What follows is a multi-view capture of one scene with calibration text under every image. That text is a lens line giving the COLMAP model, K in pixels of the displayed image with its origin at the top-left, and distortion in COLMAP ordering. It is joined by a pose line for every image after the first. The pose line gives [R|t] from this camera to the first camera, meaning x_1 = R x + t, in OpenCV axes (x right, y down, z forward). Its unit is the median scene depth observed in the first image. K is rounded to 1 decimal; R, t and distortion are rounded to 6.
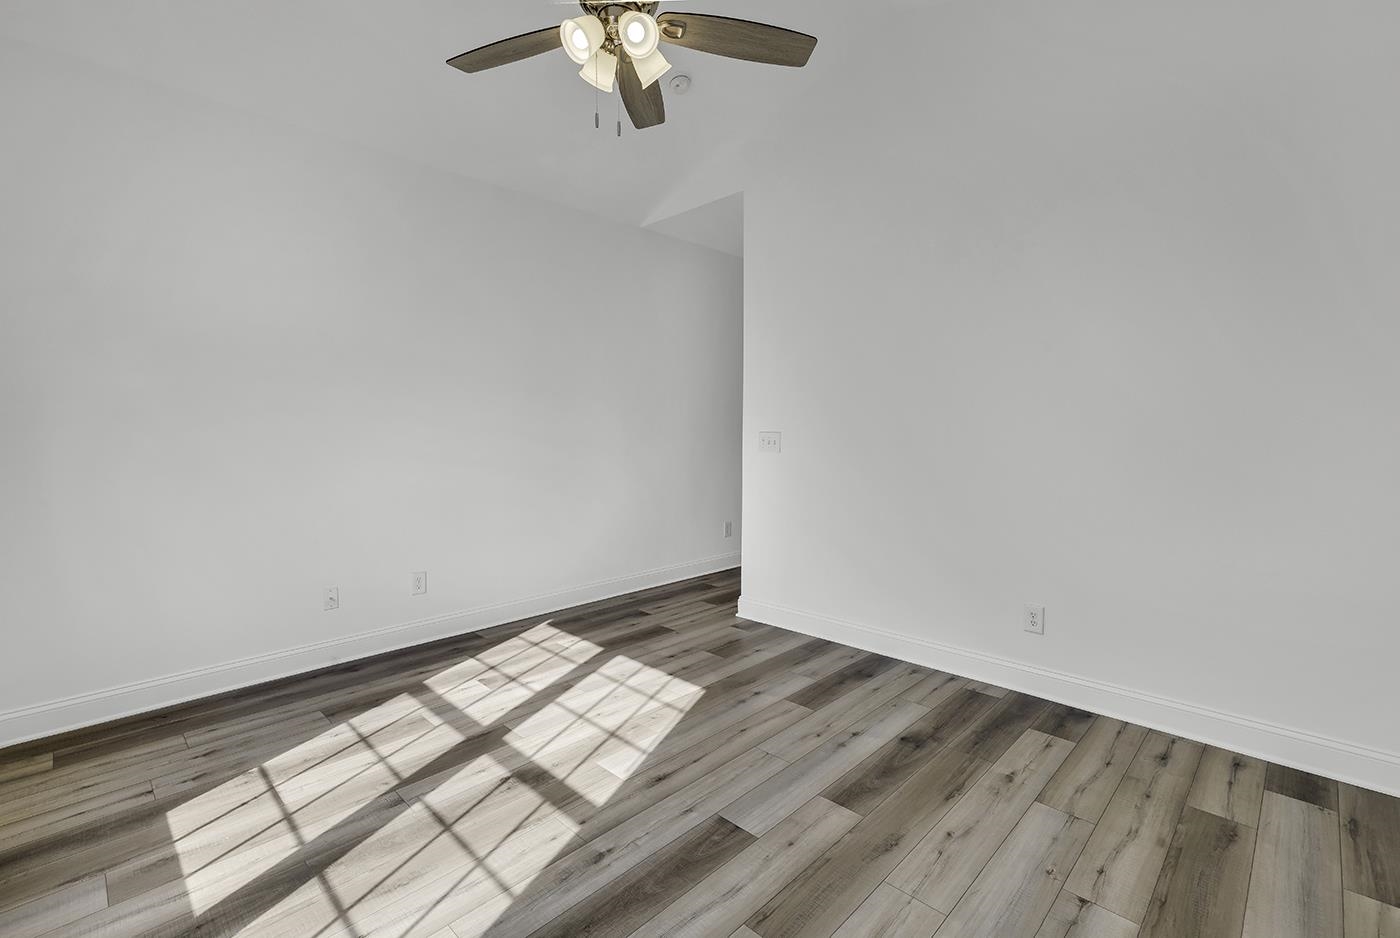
lens RADIAL K [[645.7, 0, 707.5], [0, 645.7, 452.9], [0, 0, 1]] dist [0.006239, -0.000654]
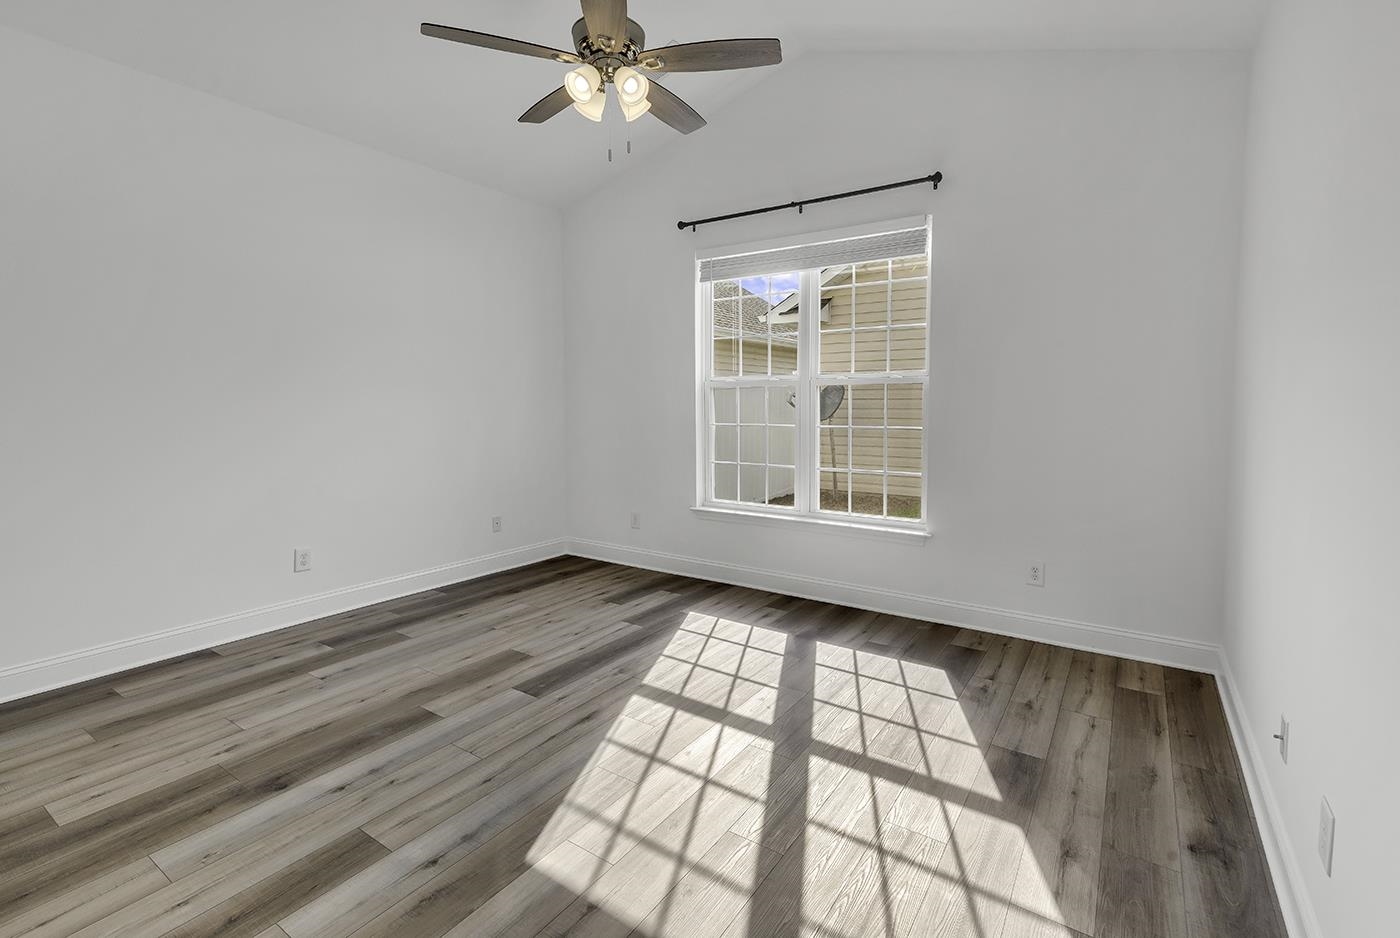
lens RADIAL K [[645.7, 0, 707.5], [0, 645.7, 452.9], [0, 0, 1]] dist [0.006239, -0.000654]
pose [[-0.984001, 0.016482, -0.177400, -0.079143], [-0.006327, 0.991851, 0.127249, -0.072210], [0.178051, 0.126336, -0.975878, 1.889390]]
